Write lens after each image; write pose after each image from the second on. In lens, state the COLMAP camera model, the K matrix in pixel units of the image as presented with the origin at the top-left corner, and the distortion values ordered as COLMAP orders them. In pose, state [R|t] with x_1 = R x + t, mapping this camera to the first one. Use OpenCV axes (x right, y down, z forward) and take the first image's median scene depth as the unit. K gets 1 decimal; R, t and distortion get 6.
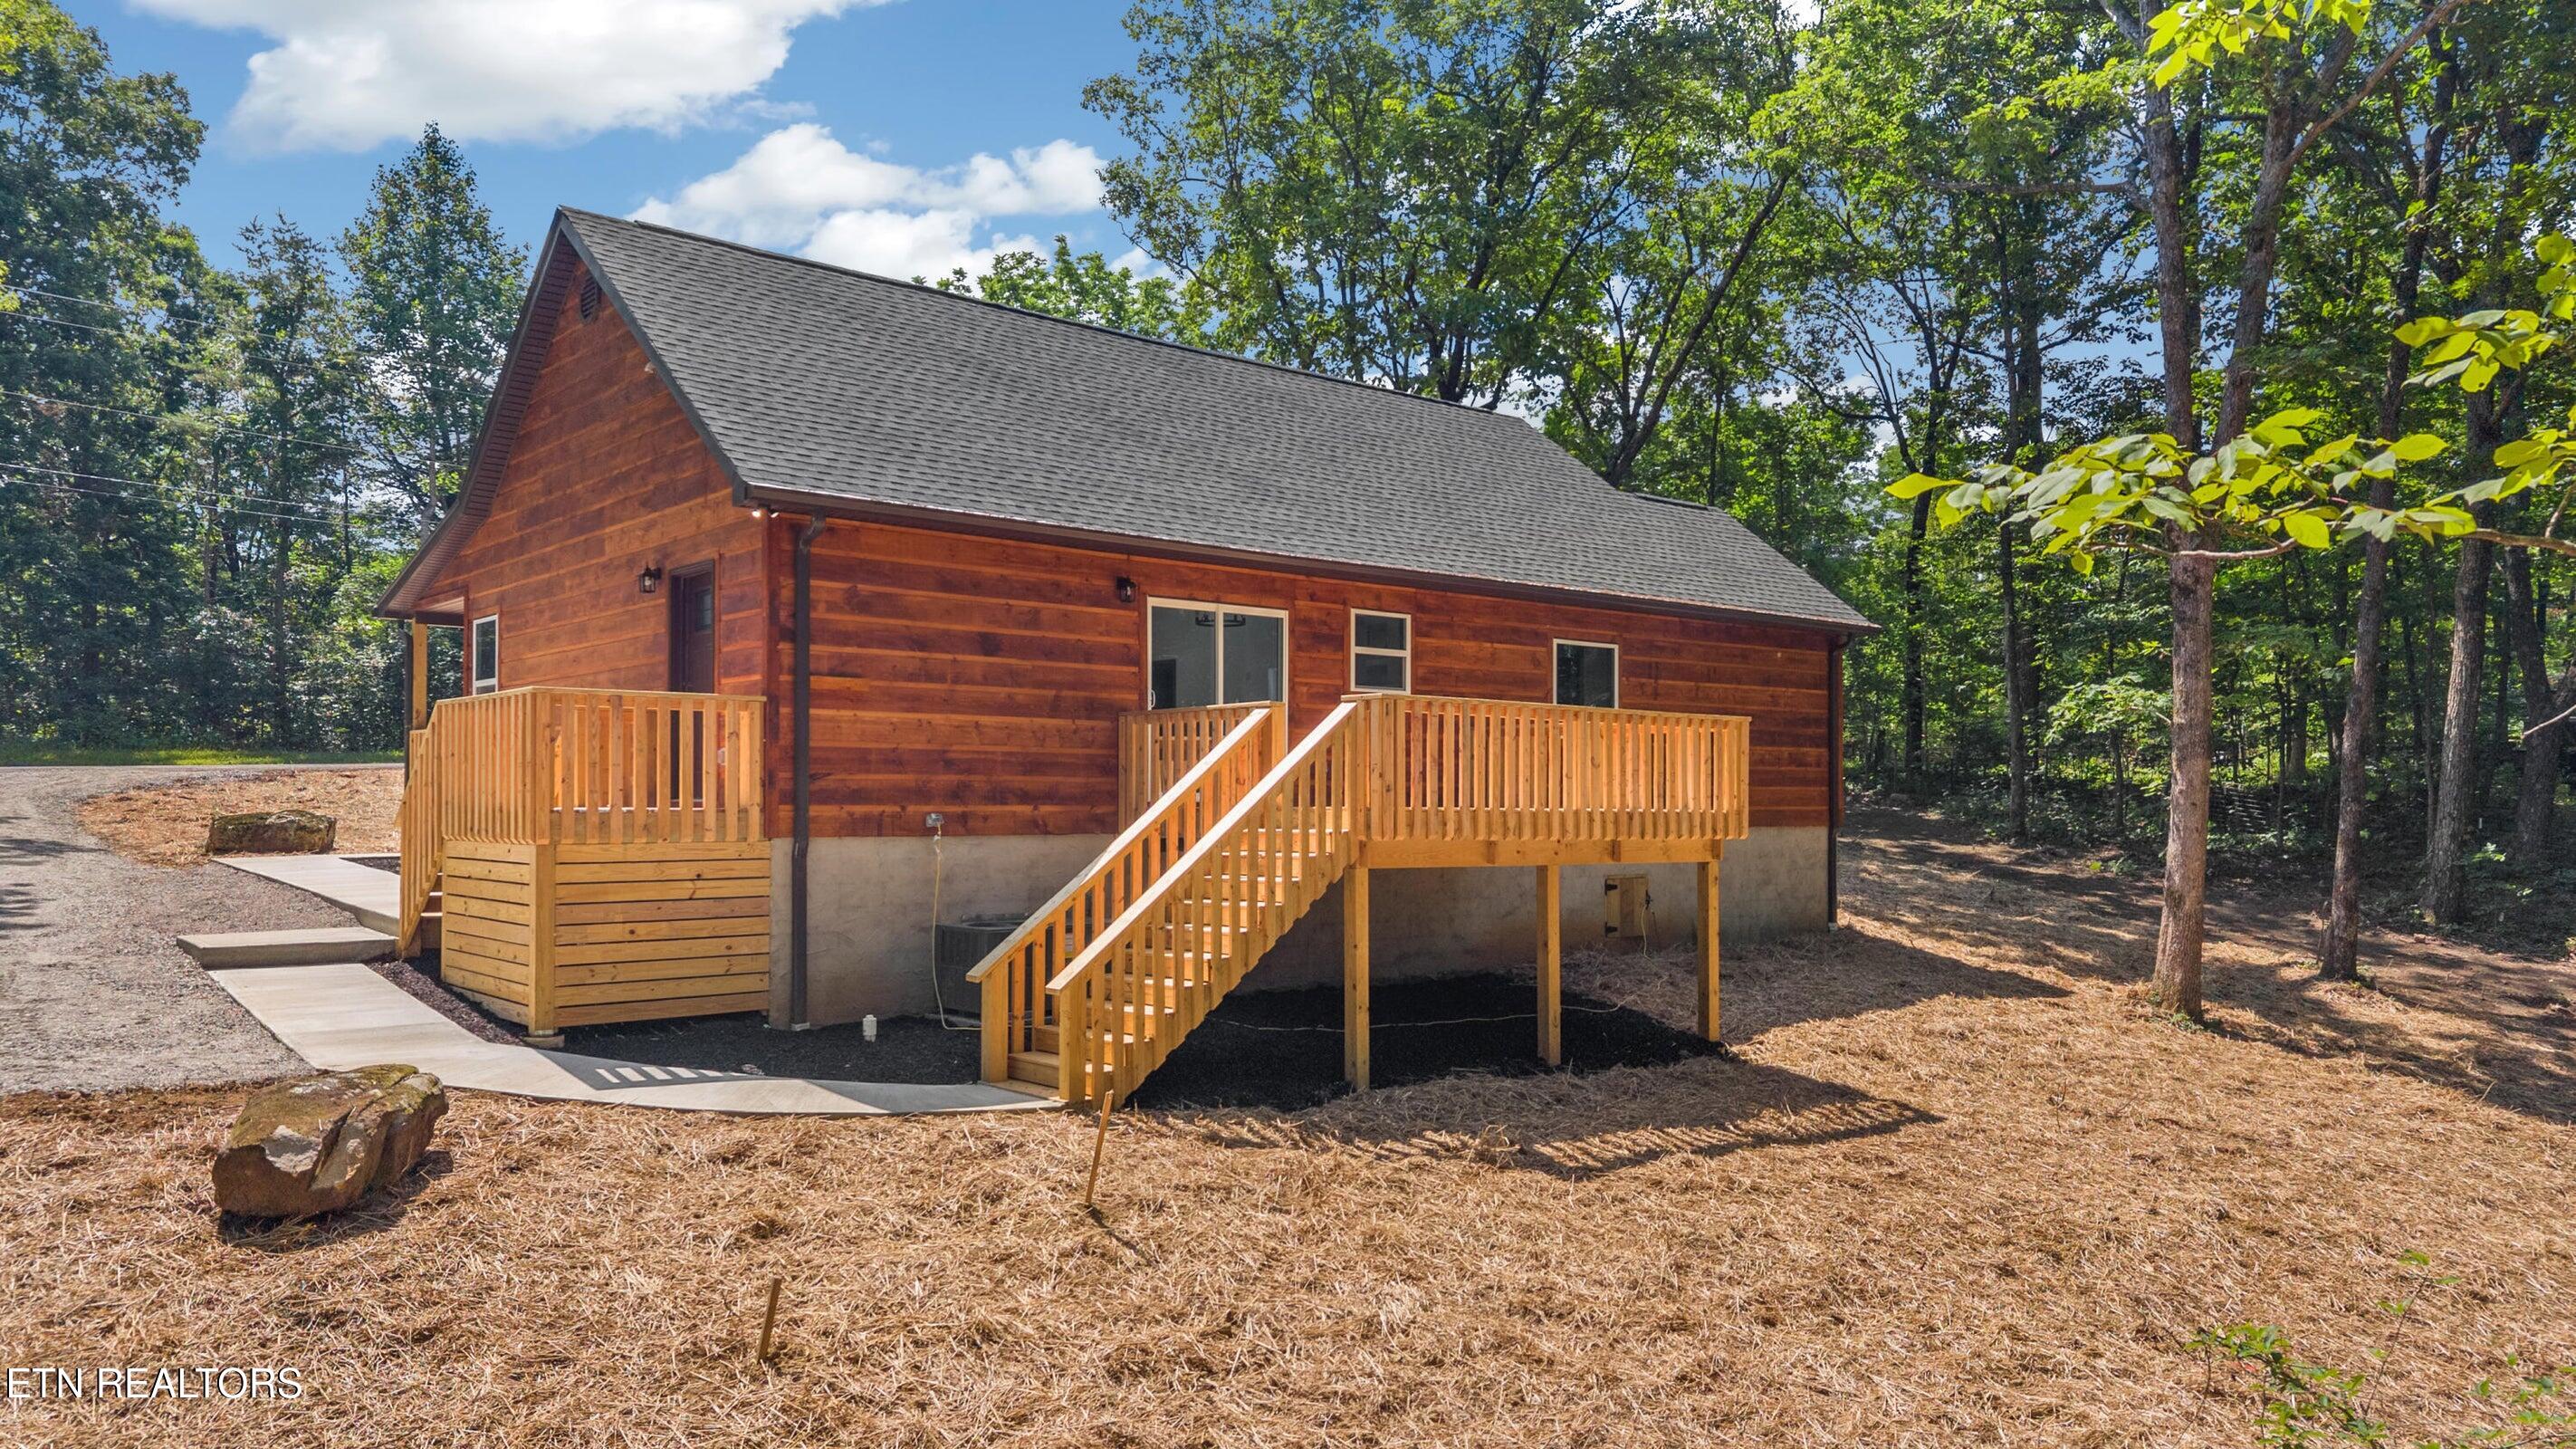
lens RADIAL K [[1755.3, 0, 1288.0], [0, 1755.3, 724.5], [0, 0, 1]] dist [0.000185, -0.002568]
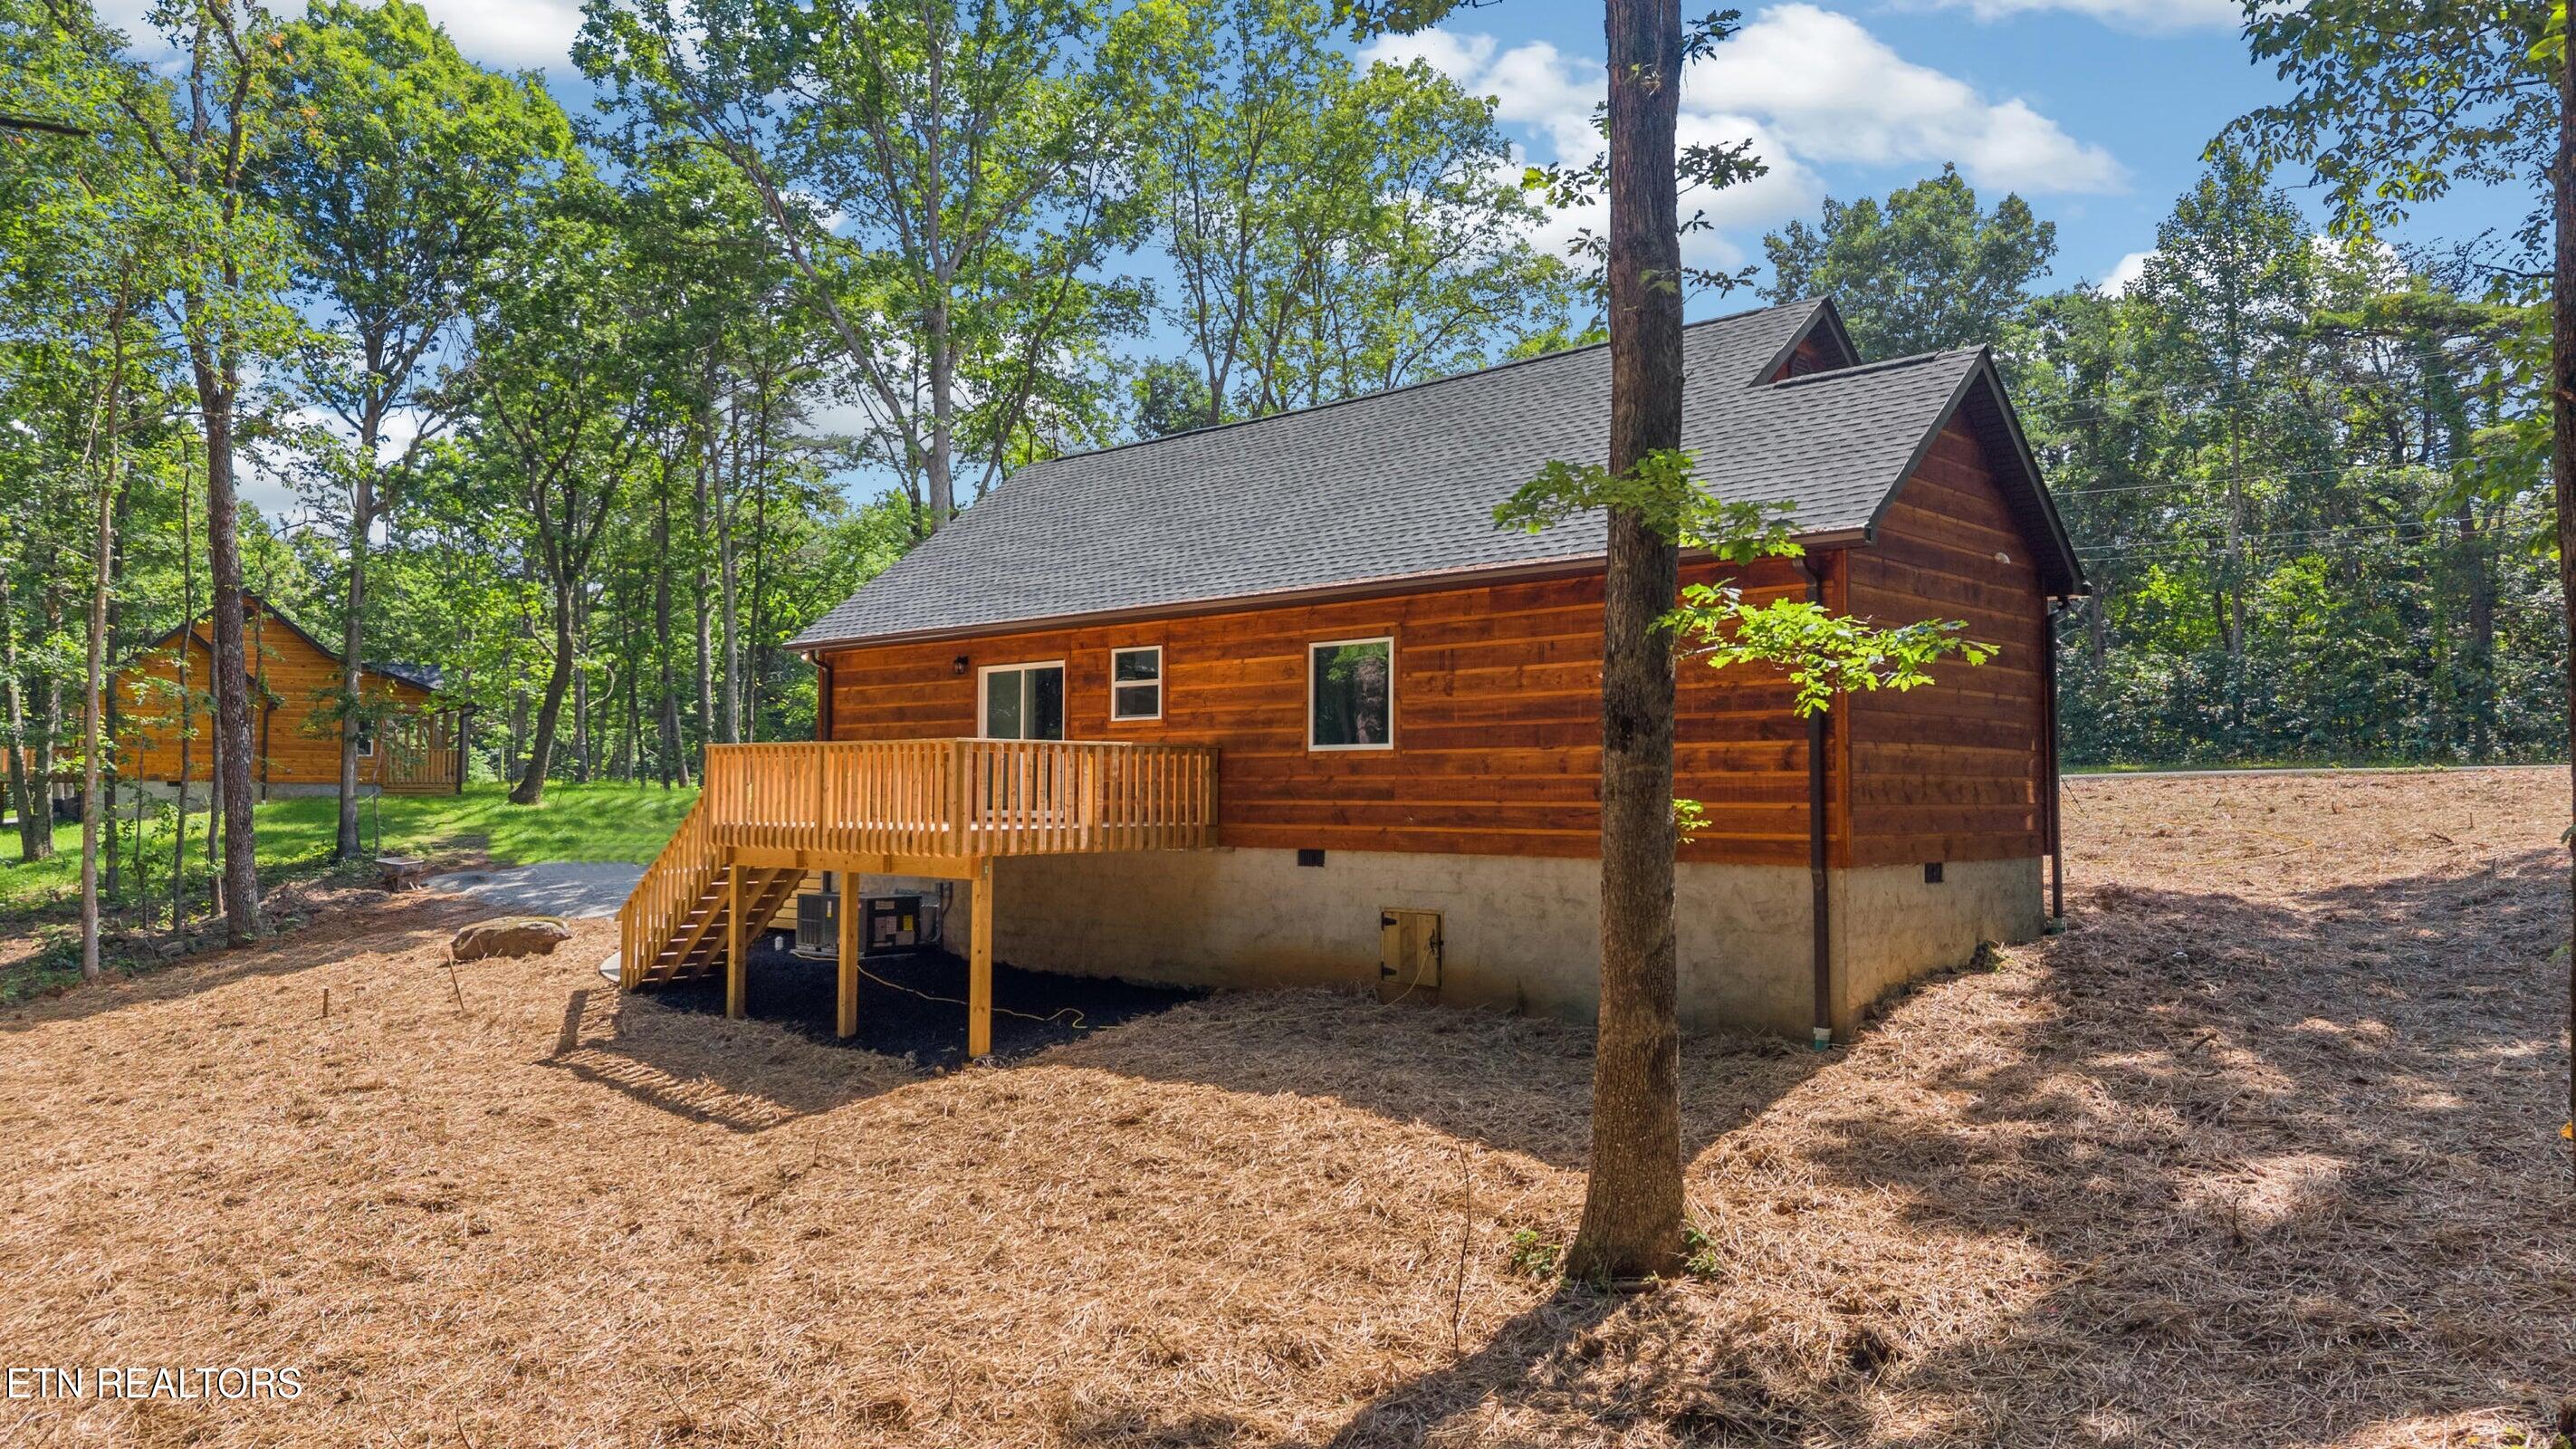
lens RADIAL K [[1755.3, 0, 1288.0], [0, 1755.3, 724.5], [0, 0, 1]] dist [0.000185, -0.002568]
pose [[0.086314, -0.042855, -0.995346, 1.156207], [0.038940, 0.998456, -0.039613, 0.032255], [0.995507, -0.035340, 0.087850, 0.984479]]
